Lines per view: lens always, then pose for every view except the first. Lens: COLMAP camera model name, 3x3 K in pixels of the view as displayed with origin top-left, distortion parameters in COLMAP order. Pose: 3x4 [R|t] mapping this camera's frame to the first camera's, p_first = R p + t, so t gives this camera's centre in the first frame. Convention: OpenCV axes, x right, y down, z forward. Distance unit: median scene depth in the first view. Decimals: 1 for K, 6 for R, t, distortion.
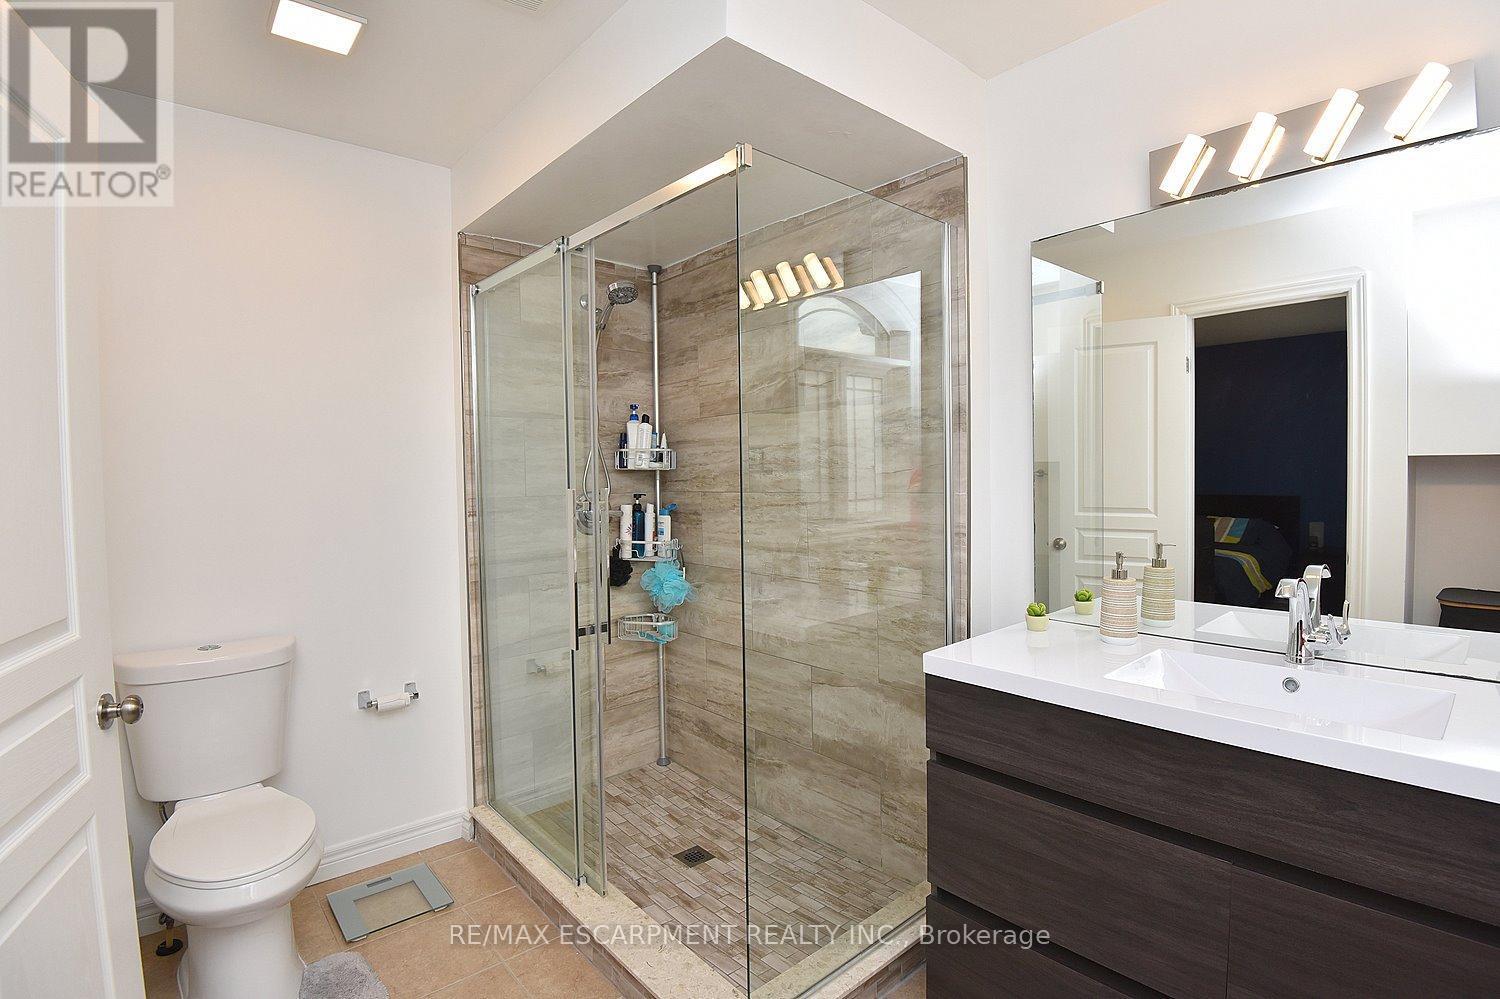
lens RADIAL K [[711.6, 0, 758.7], [0, 711.6, 487.0], [0, 0, 1]] dist [0.002403, -0.031557]
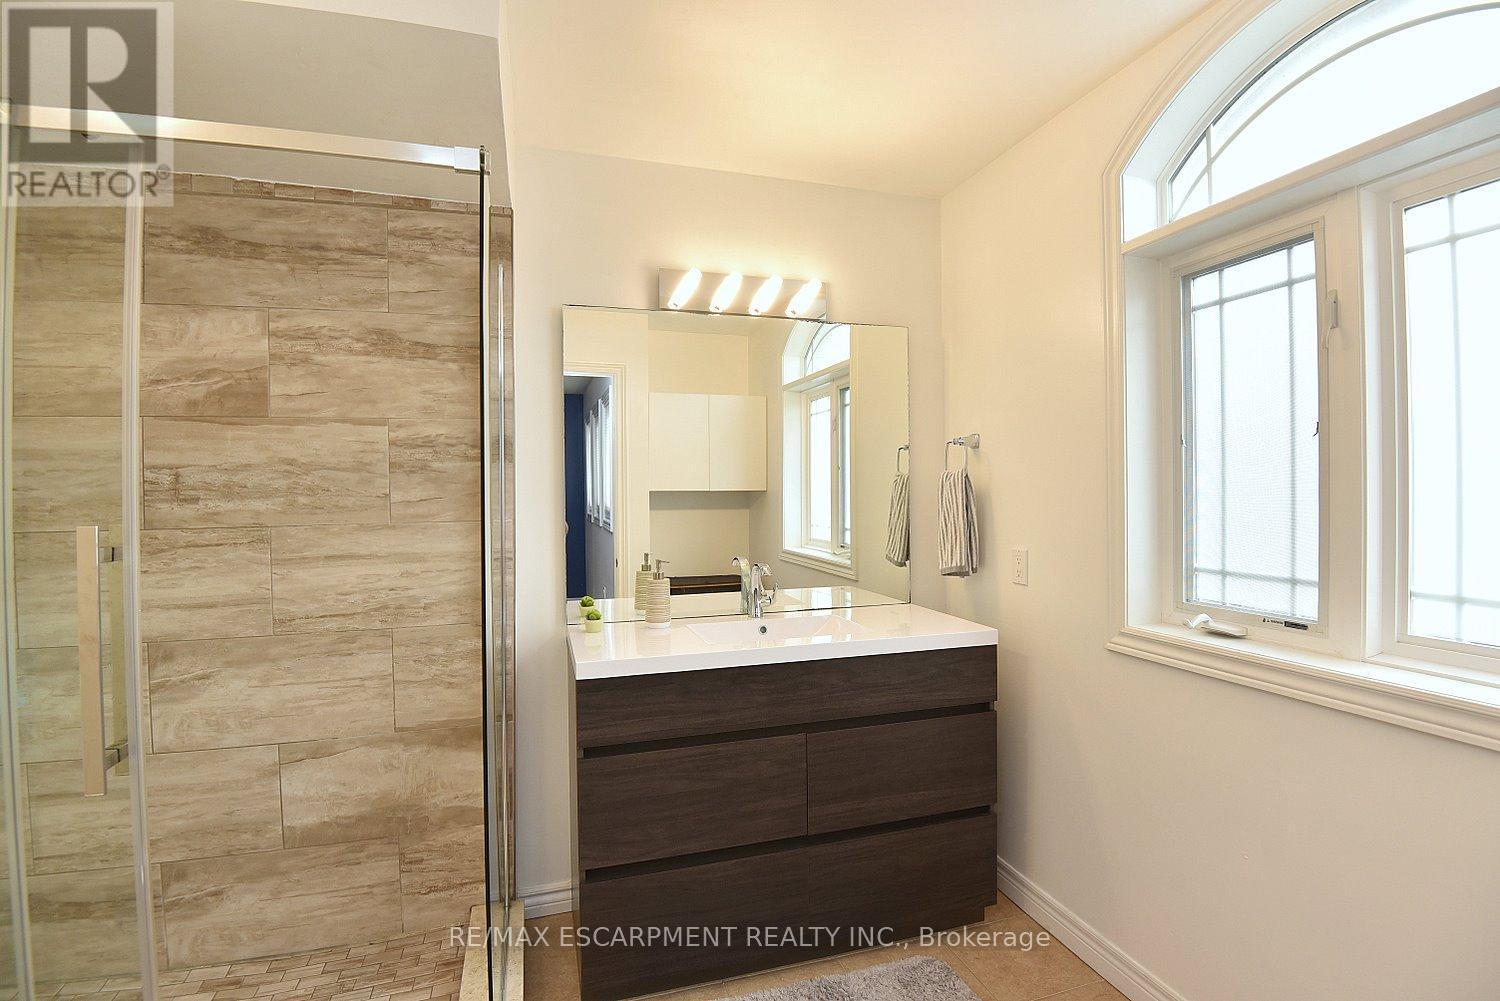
lens RADIAL K [[711.6, 0, 754.4], [0, 711.6, 490.7], [0, 0, 1]] dist [-0.015439, -0.022146]
pose [[0.417337, 0.014365, 0.908638, -0.440997], [0.025079, 0.999312, -0.027317, 0.002849], [-0.908405, 0.034188, 0.416690, 0.188630]]
